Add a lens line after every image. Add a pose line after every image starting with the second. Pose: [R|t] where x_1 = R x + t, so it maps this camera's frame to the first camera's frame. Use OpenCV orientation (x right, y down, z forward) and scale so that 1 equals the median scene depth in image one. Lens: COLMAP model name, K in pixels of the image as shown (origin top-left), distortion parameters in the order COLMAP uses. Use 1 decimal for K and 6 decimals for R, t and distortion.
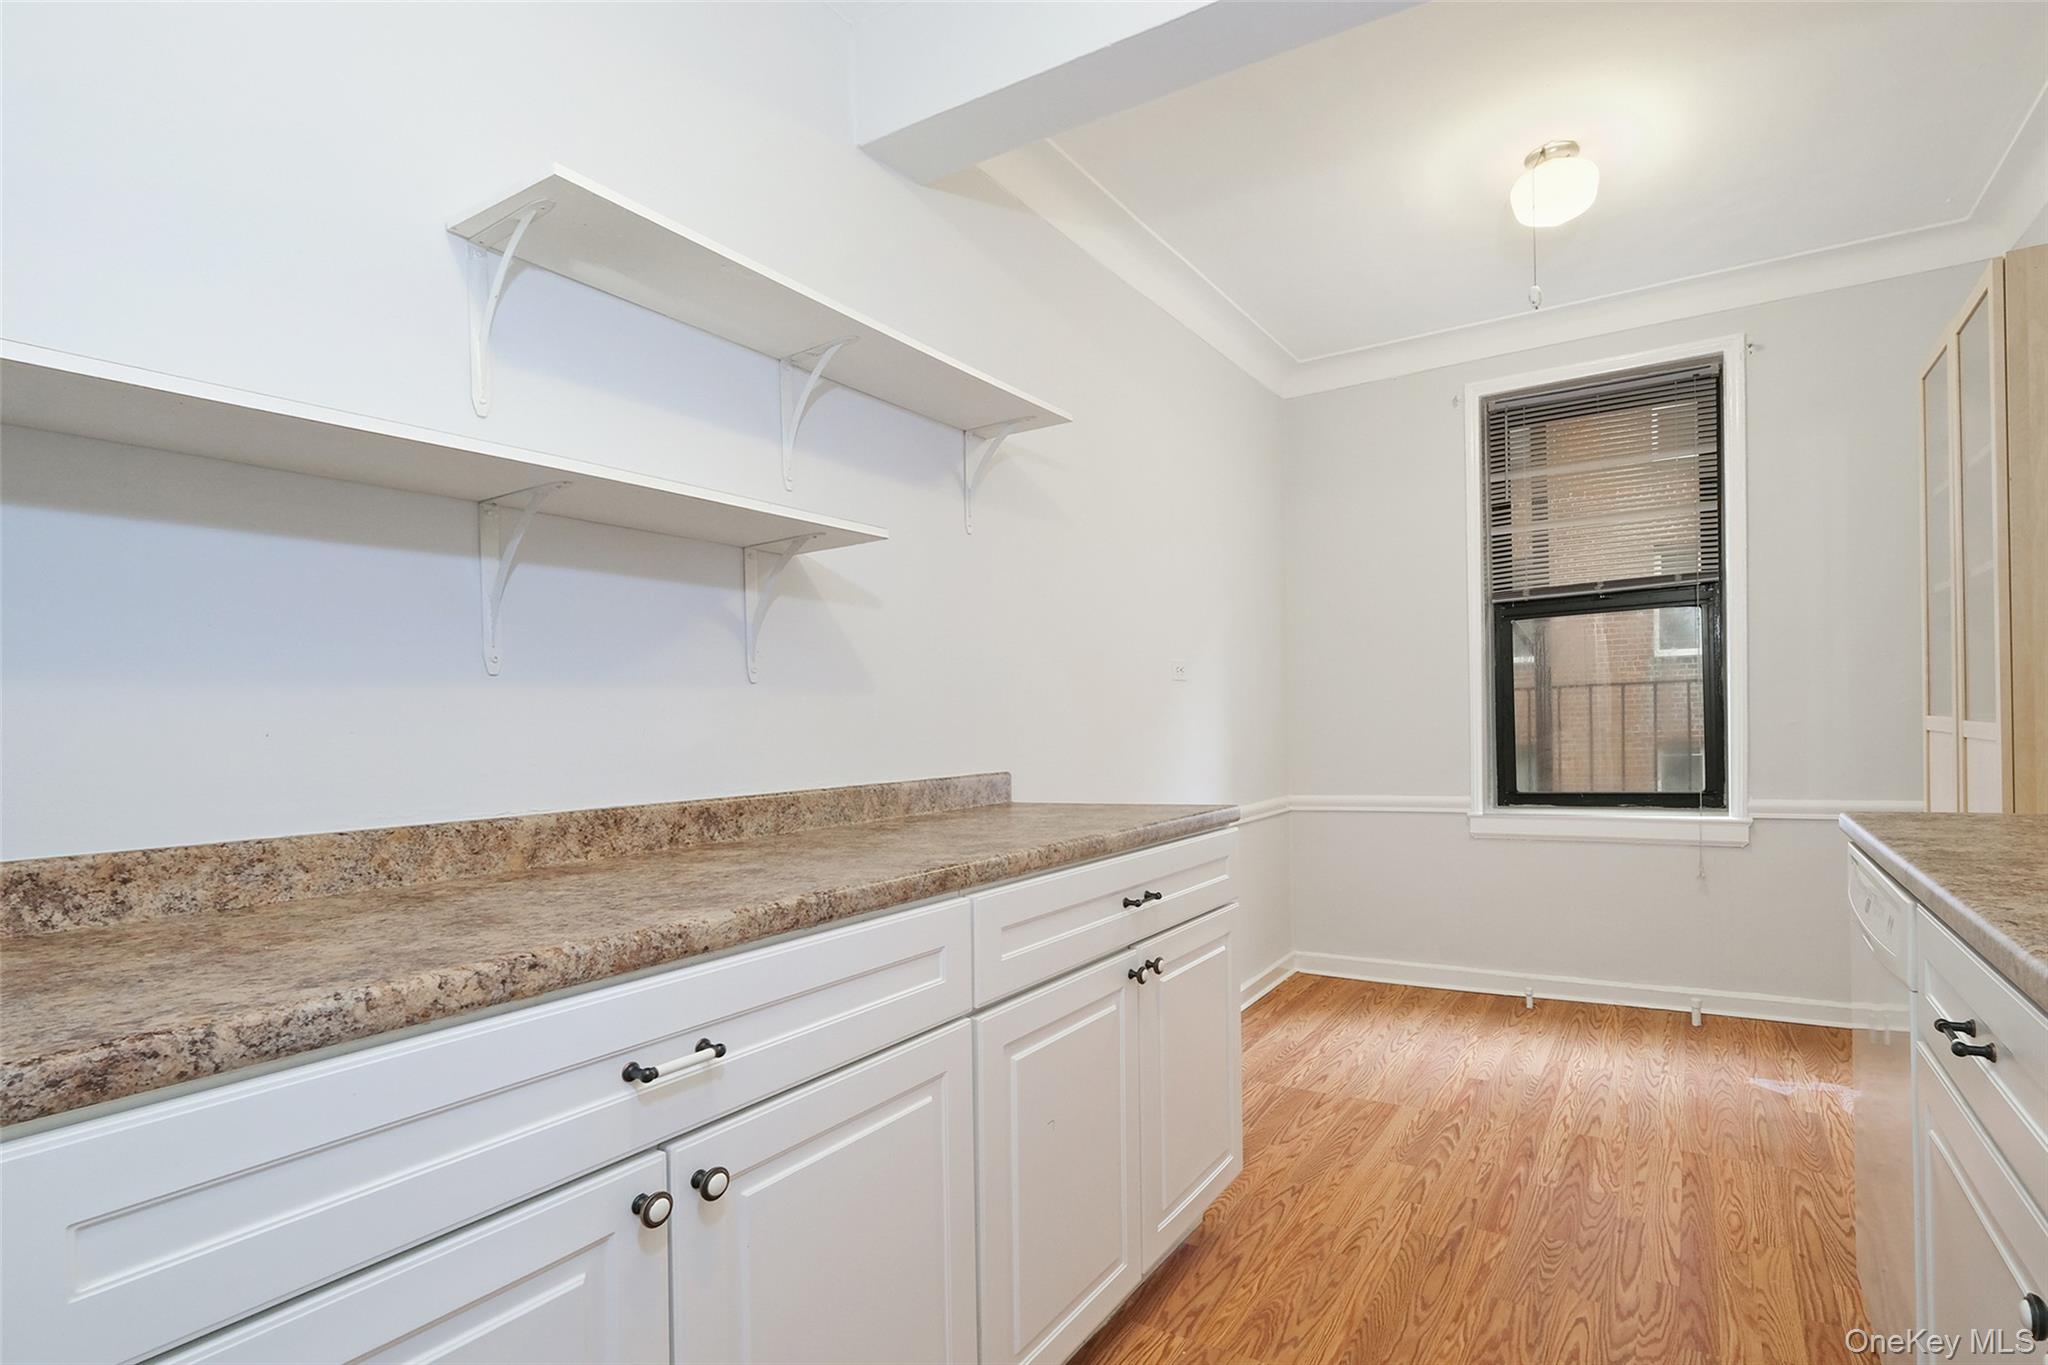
lens RADIAL K [[1144.3, 0, 1017.3], [0, 1144.3, 766.4], [0, 0, 1]] dist [0.001424, -0.000027]
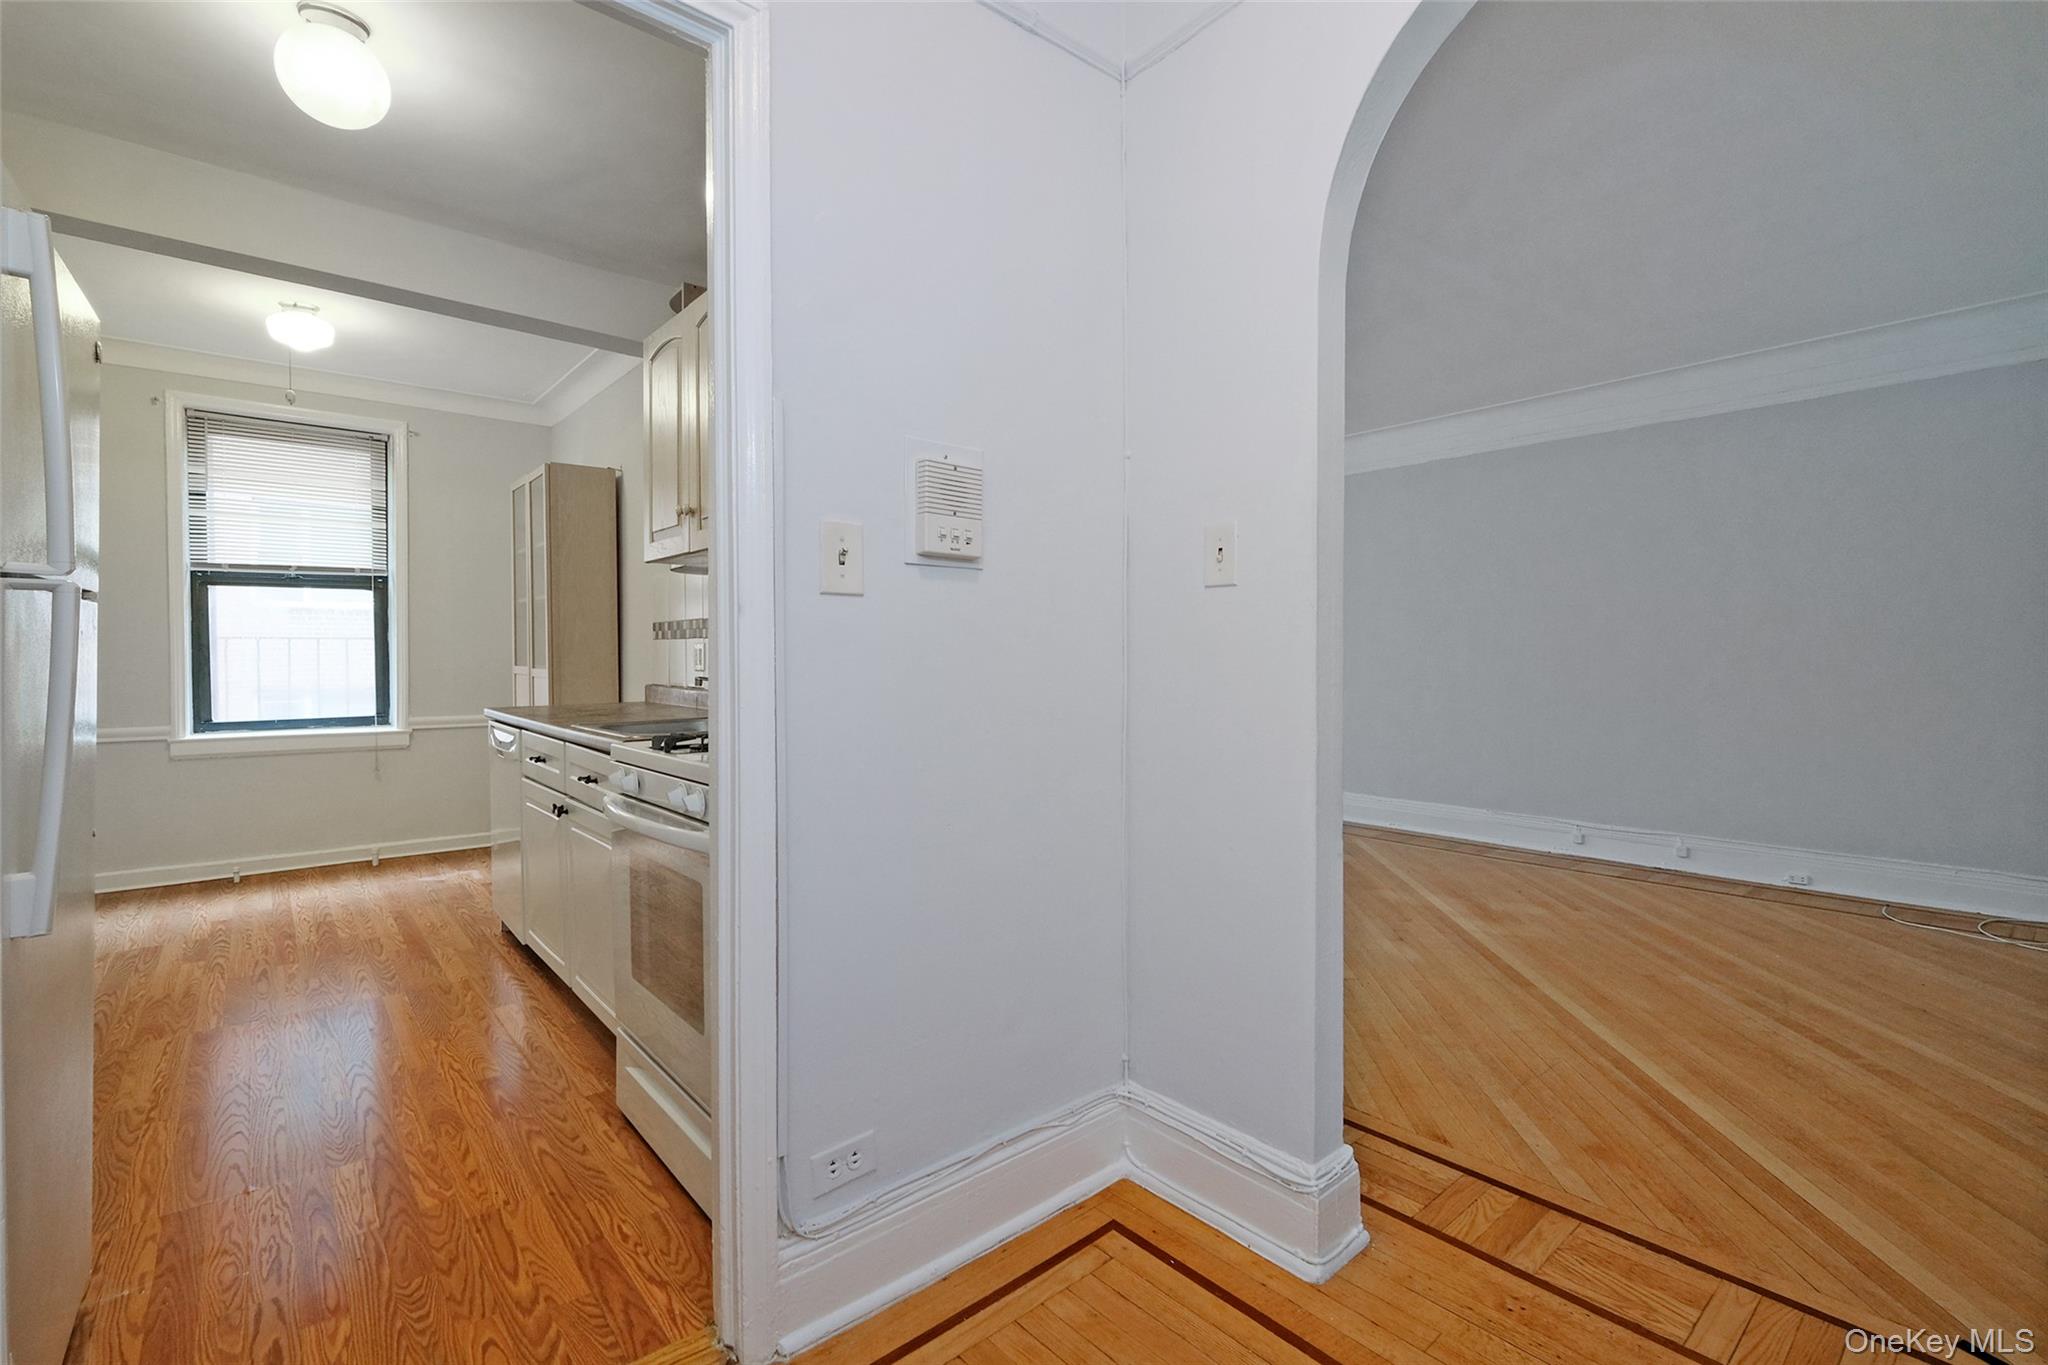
lens RADIAL K [[962.7, 0, 1099.1], [0, 962.7, 663.1], [0, 0, 1]] dist [0.000466, 0.000532]
pose [[0.336775, 0.022750, 0.941310, -0.283642], [0.024149, 0.999171, -0.032788, 0.019763], [-0.941276, 0.033774, 0.335946, -0.333868]]
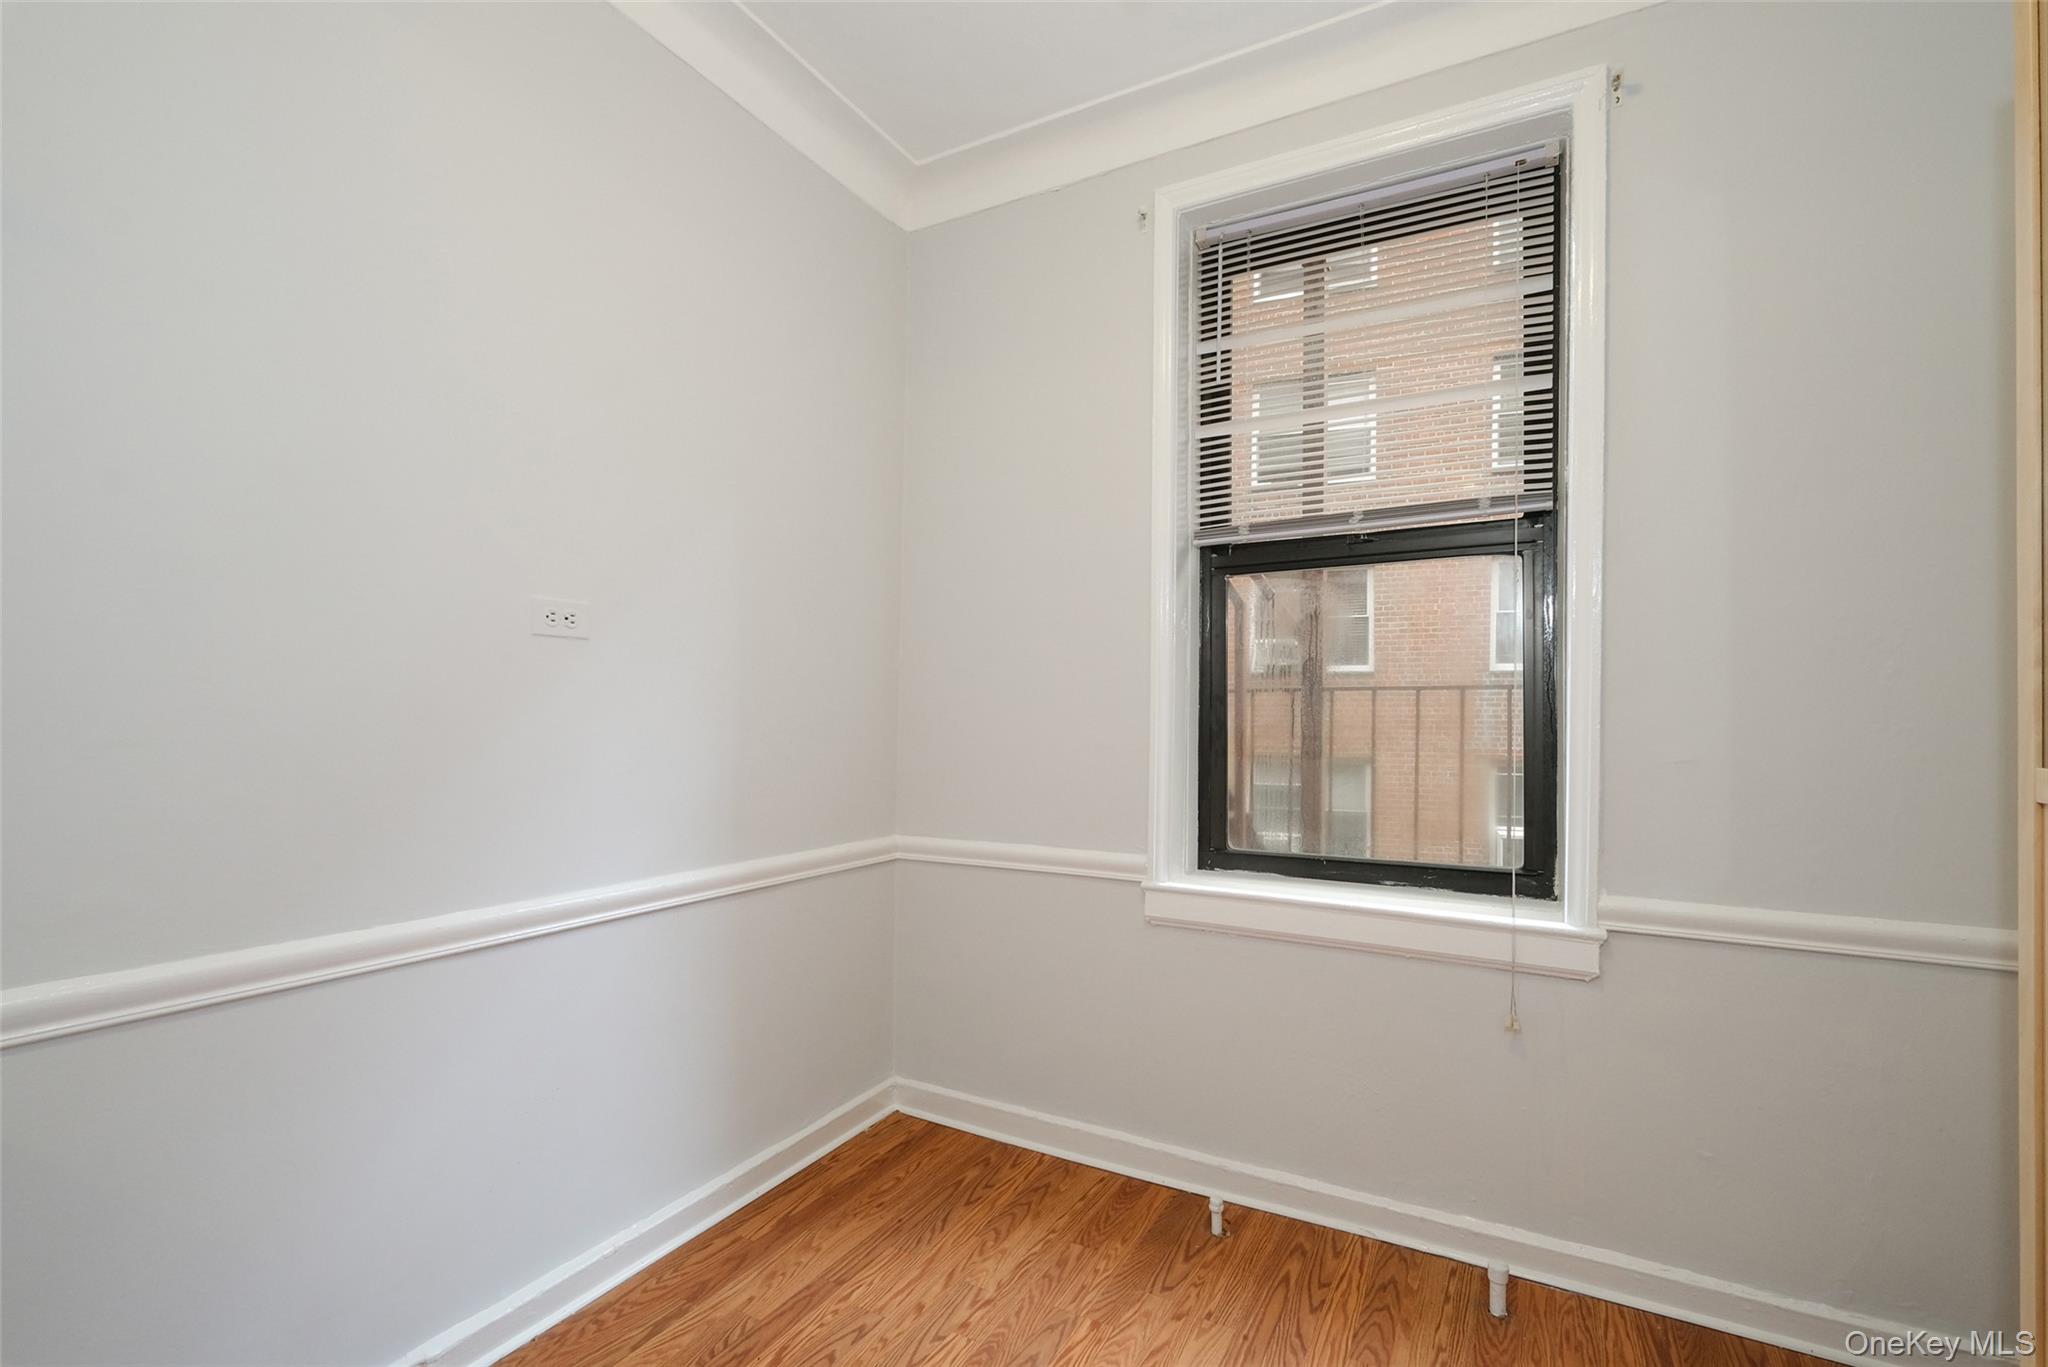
lens RADIAL K [[1252.4, 0, 818.0], [0, 1252.4, 709.8], [0, 0, 1]] dist [0.000557, 0.001167]
pose [[0.998977, 0.041990, 0.016790, 0.240473], [-0.041256, 0.998269, -0.041920, -0.018872], [-0.018521, 0.041185, 0.998980, 0.386809]]
